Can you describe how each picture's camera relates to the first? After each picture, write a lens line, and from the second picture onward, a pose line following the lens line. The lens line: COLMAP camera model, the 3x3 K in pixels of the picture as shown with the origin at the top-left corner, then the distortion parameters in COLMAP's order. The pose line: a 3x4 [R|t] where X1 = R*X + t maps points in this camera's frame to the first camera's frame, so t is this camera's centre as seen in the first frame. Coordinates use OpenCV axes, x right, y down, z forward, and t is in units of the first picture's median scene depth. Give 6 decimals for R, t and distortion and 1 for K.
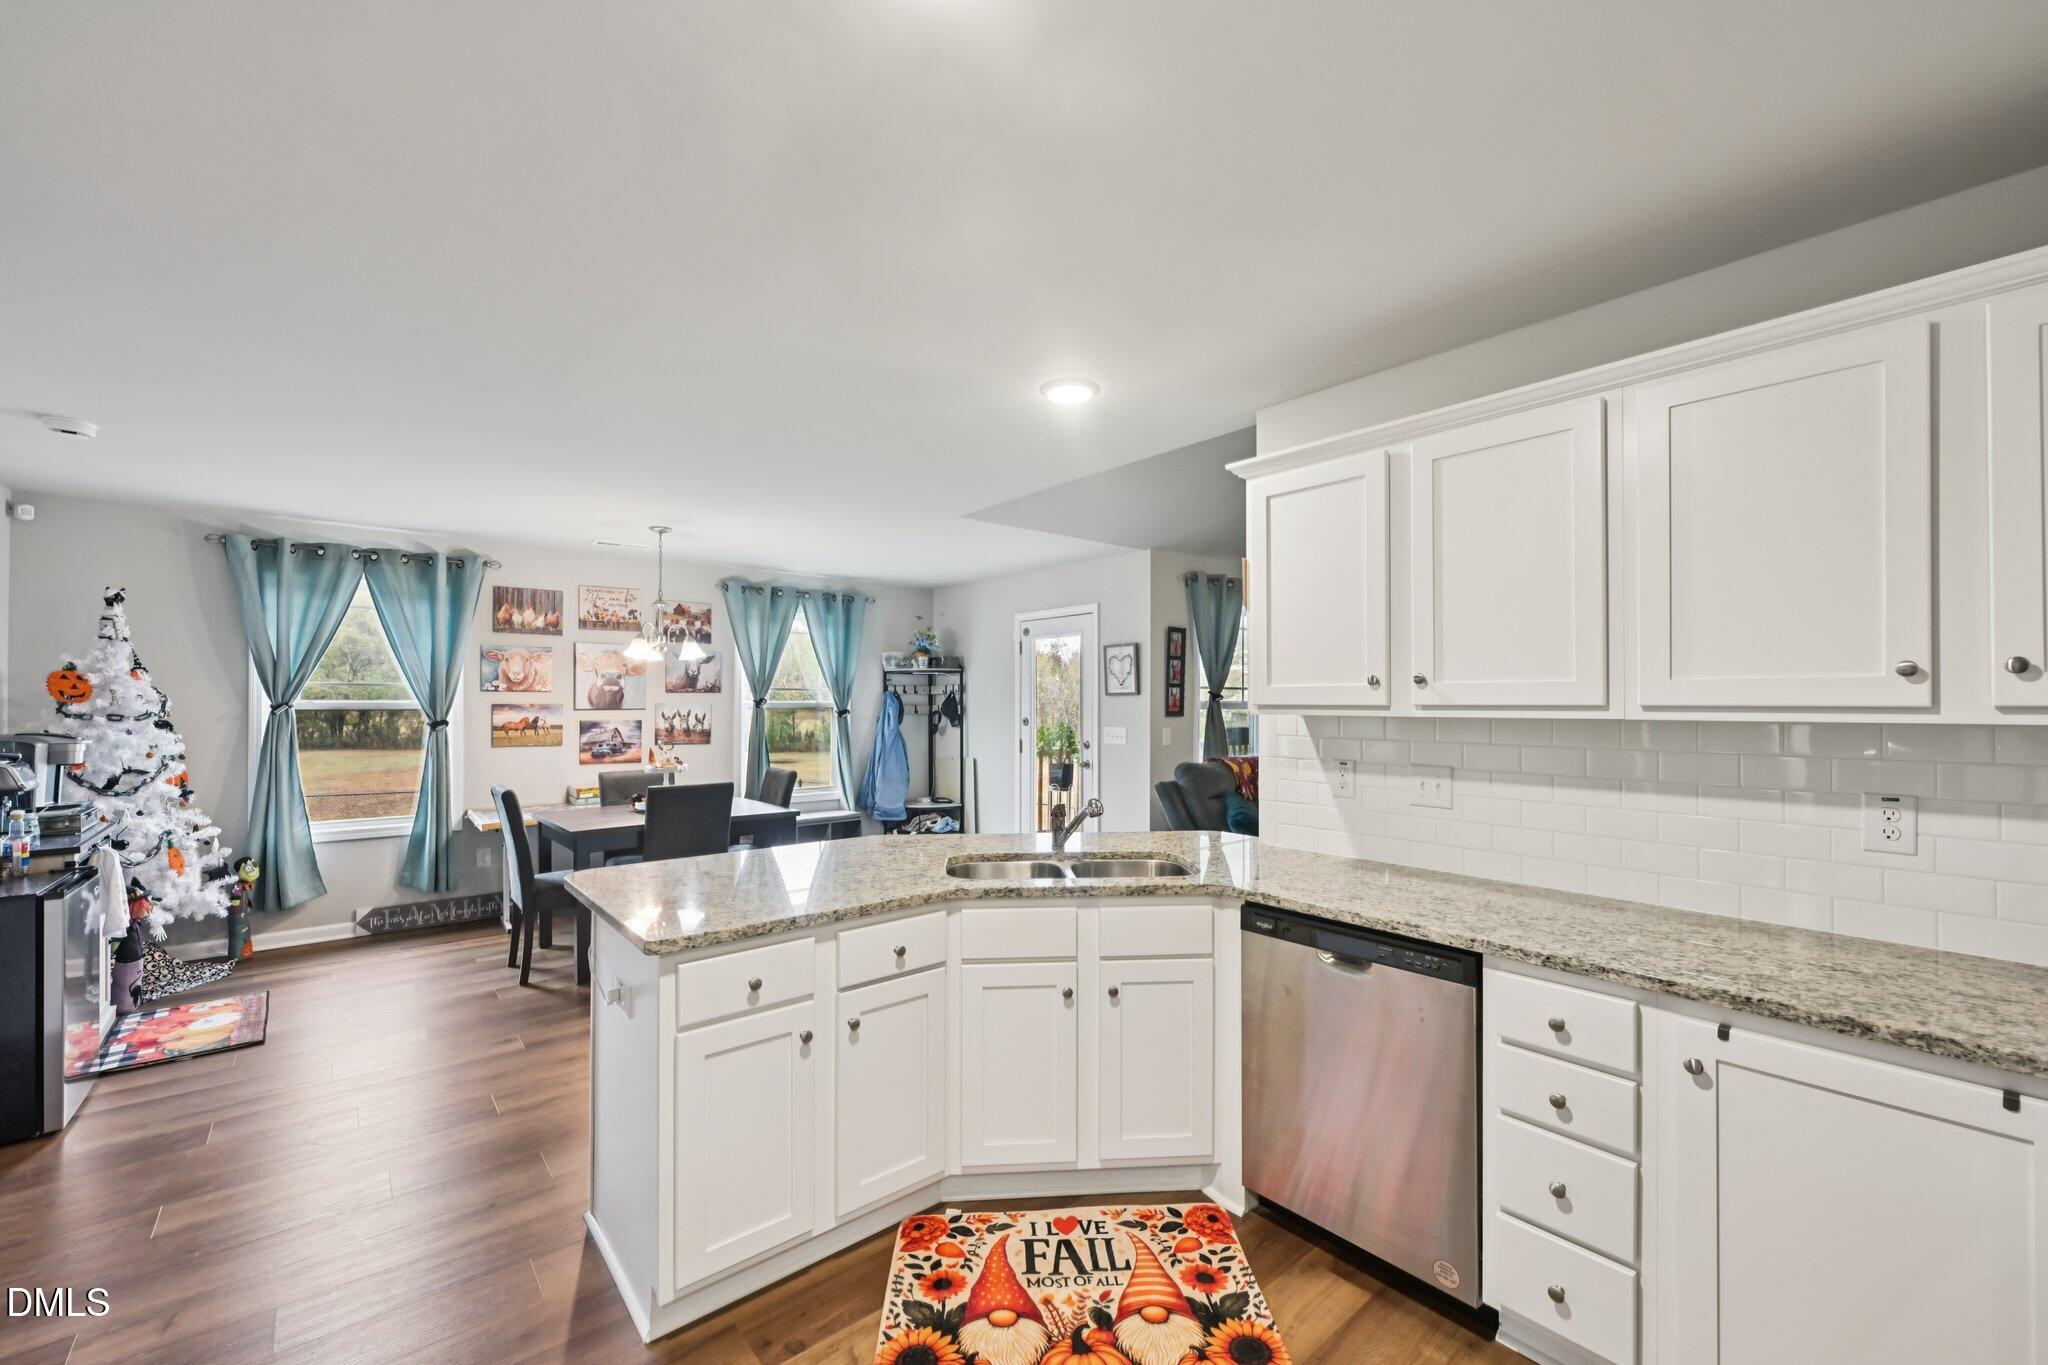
lens RADIAL K [[817.1, 0, 1021.9], [0, 817.1, 676.9], [0, 0, 1]] dist [-0.000523, 0.000093]
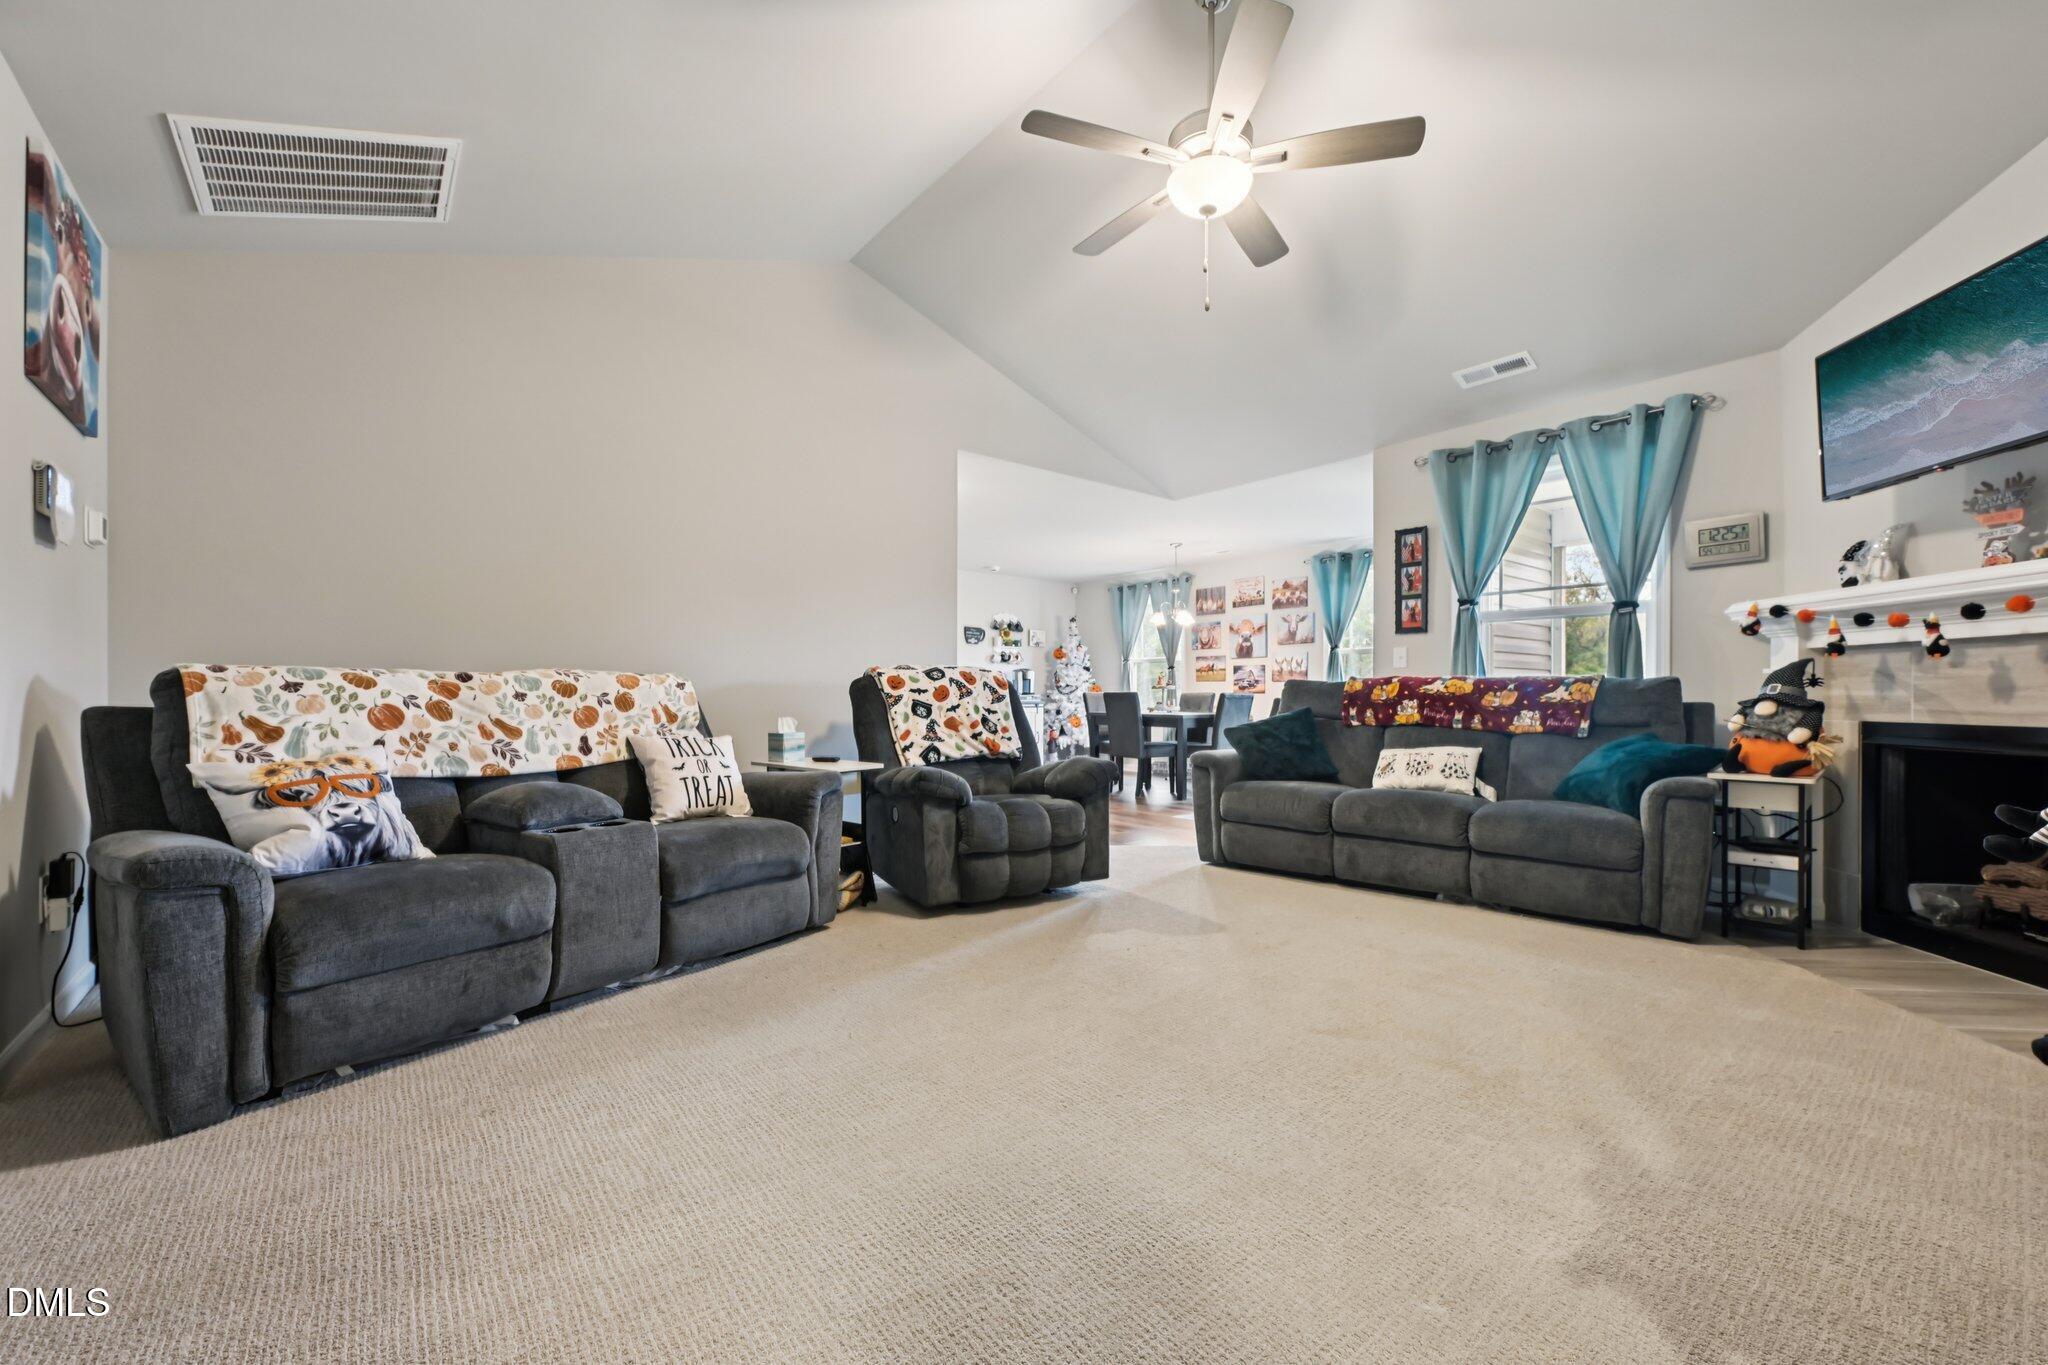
lens RADIAL K [[817.1, 0, 1021.9], [0, 817.1, 676.9], [0, 0, 1]] dist [-0.000523, 0.000093]
pose [[-0.018128, -0.025345, -0.999514, 1.037459], [0.029453, 0.999231, -0.025872, 0.102965], [0.999402, -0.029908, -0.017367, 0.608148]]
